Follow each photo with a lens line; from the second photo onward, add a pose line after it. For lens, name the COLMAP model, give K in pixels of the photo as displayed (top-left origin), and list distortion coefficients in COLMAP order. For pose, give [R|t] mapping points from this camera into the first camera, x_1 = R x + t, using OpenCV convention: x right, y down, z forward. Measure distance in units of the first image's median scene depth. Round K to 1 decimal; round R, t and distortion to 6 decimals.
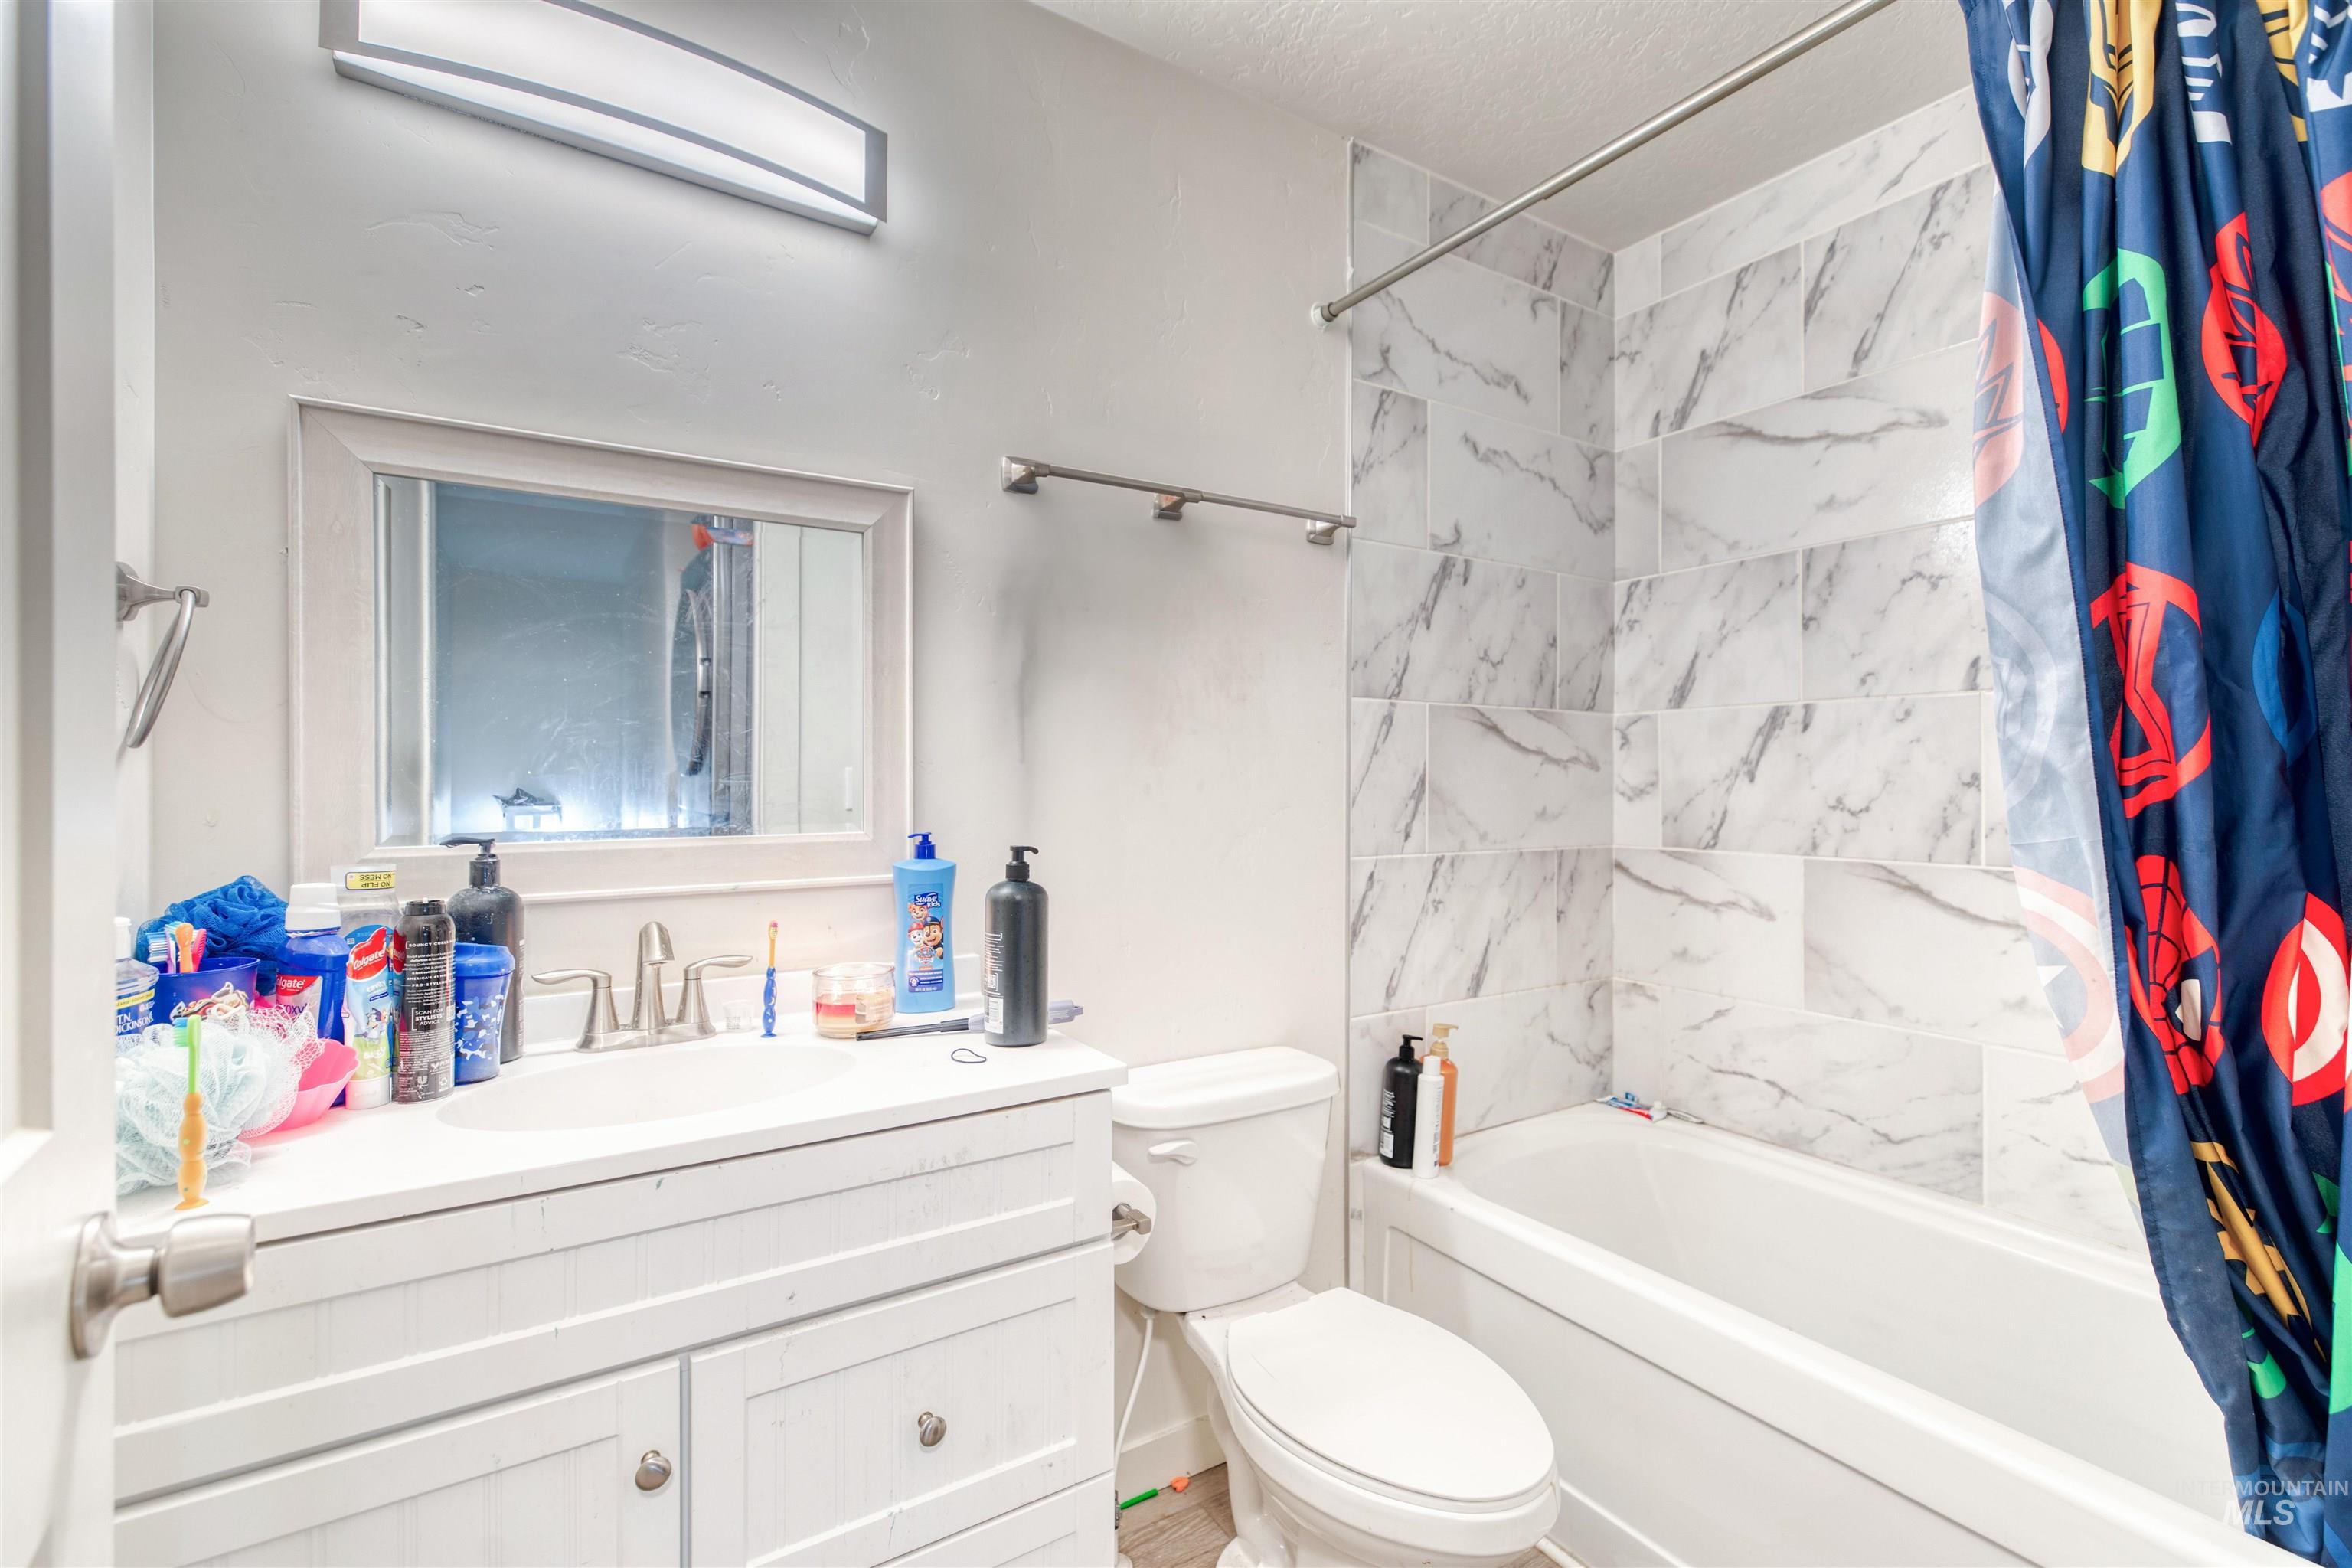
lens RADIAL K [[1049.7, 0, 1174.5], [0, 1049.7, 780.0], [0, 0, 1]] dist [0.001035, 0.001487]
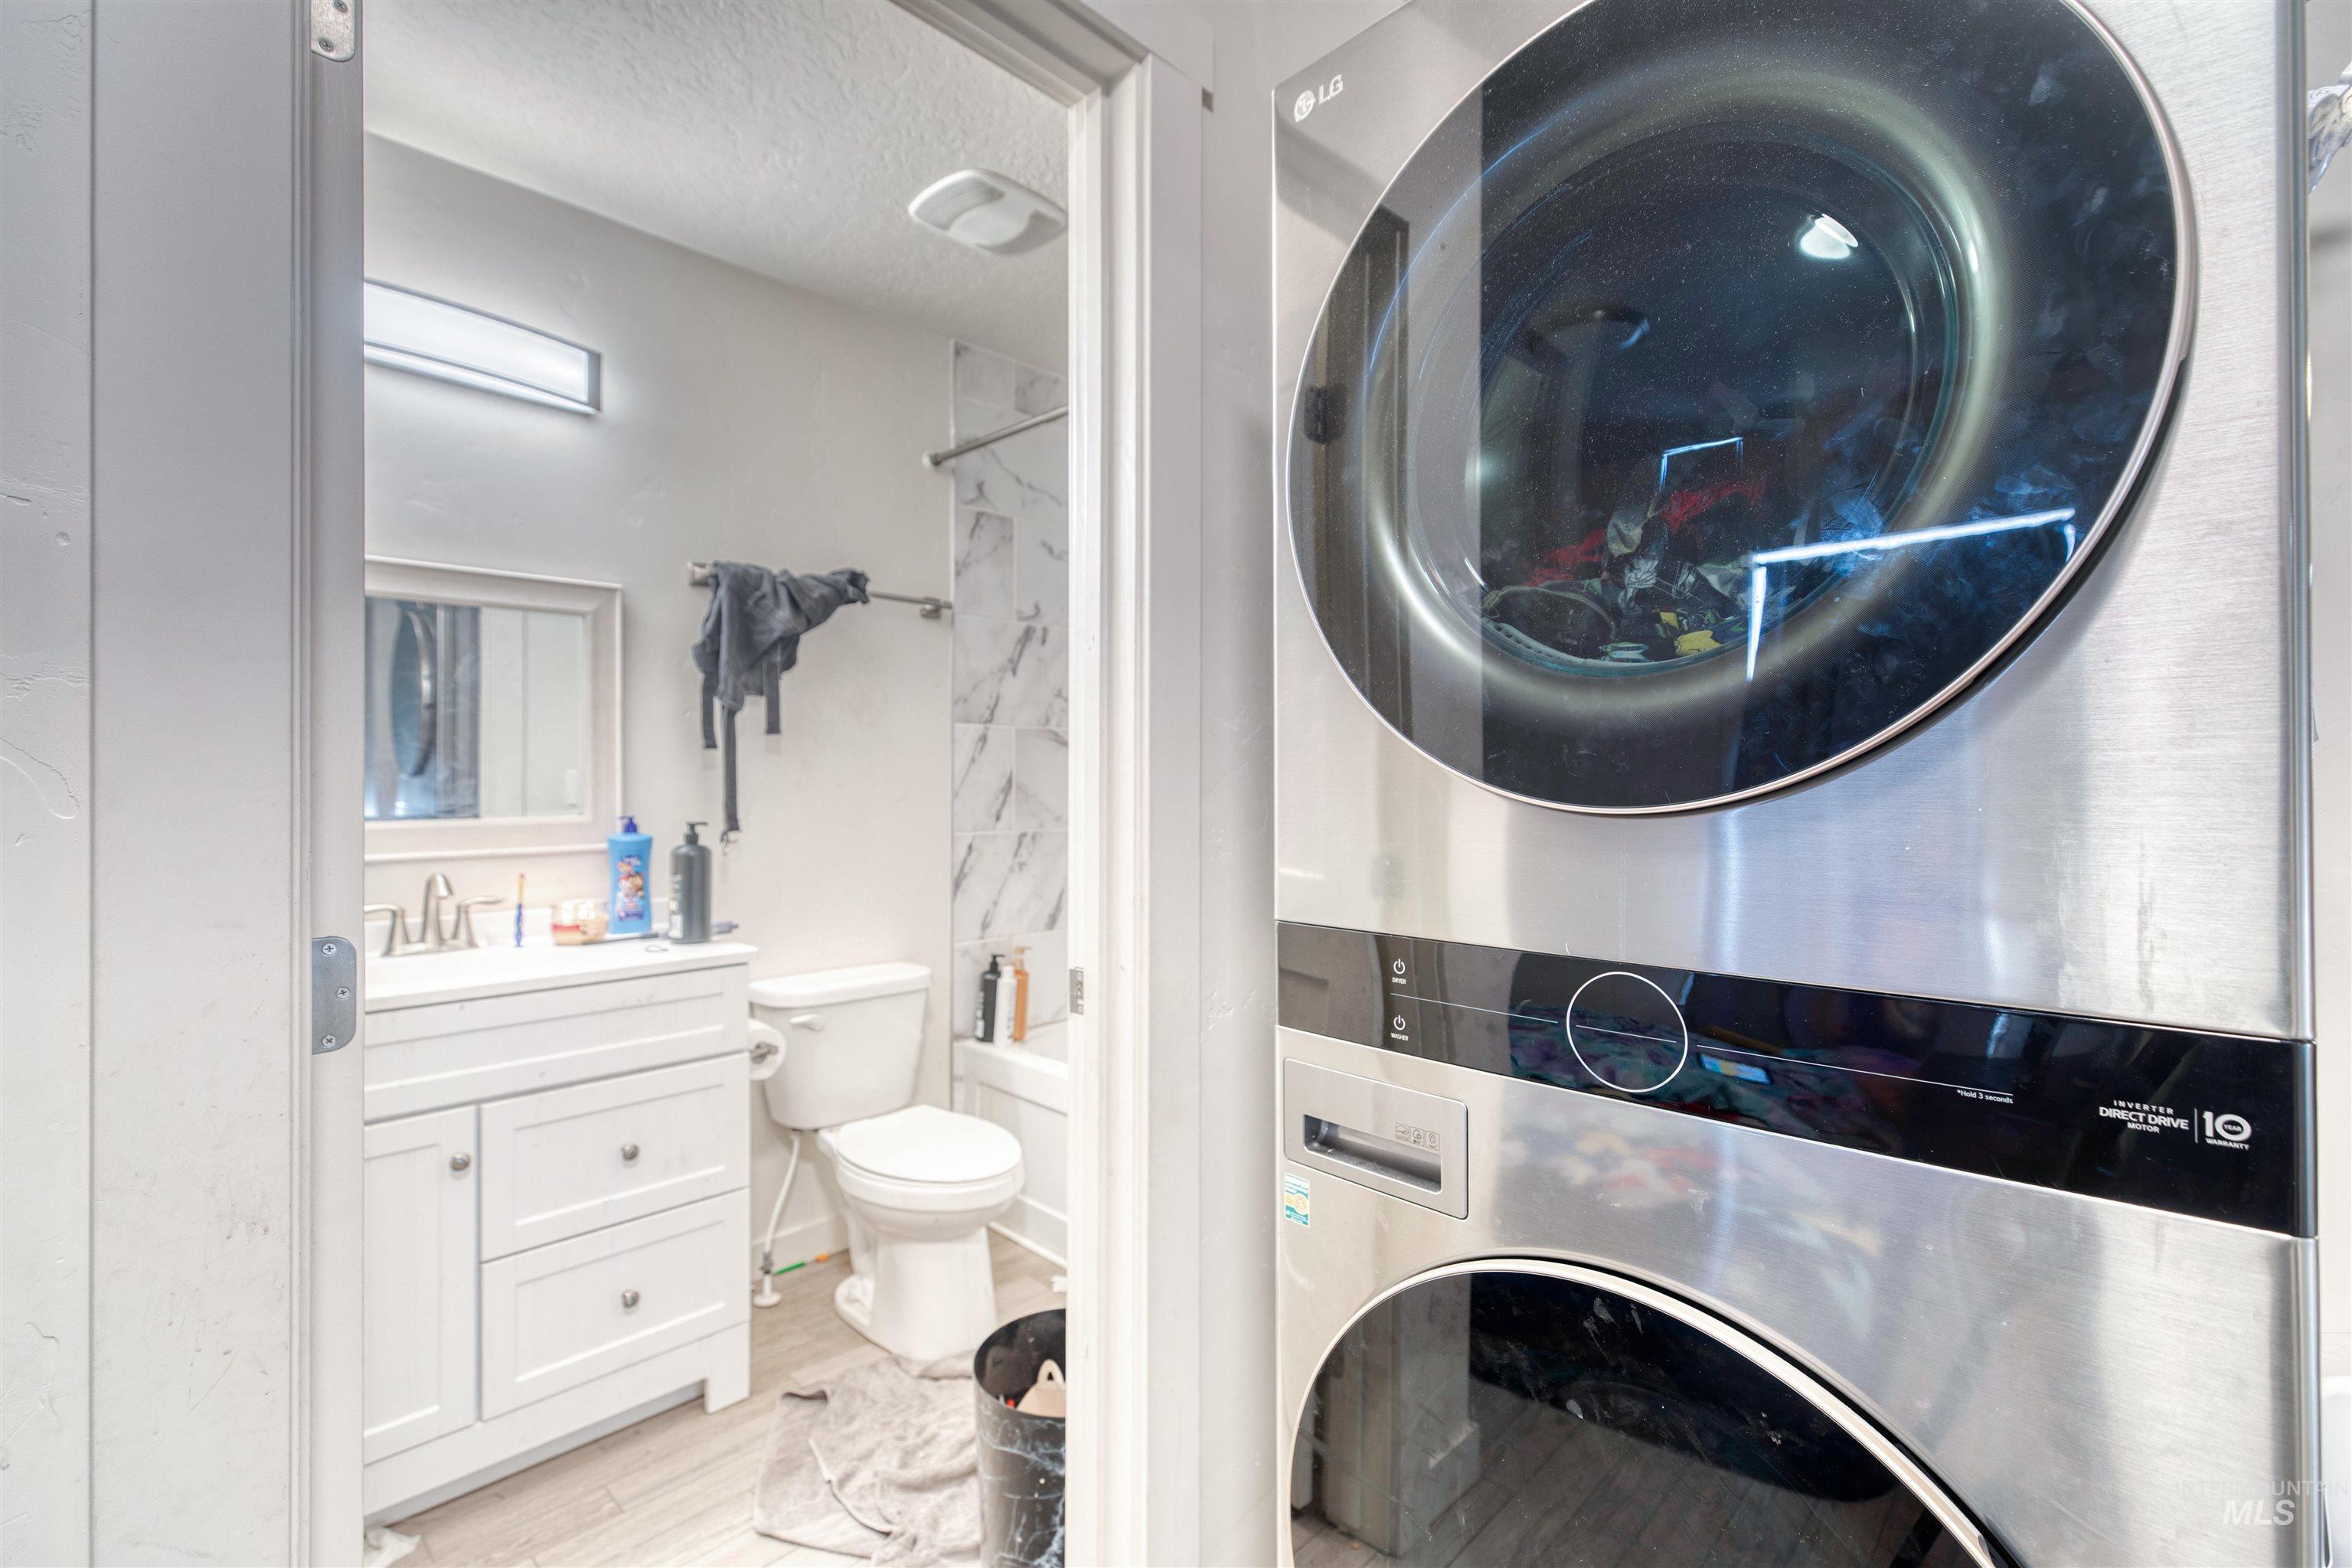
lens RADIAL K [[1049.7, 0, 1181.2], [0, 1049.7, 776.2], [0, 0, 1]] dist [0.001035, 0.001487]
pose [[0.973112, -0.002175, 0.230323, 0.141490], [0.002742, 0.999994, -0.002141, -0.001311], [-0.230317, 0.002715, 0.973112, -0.498285]]
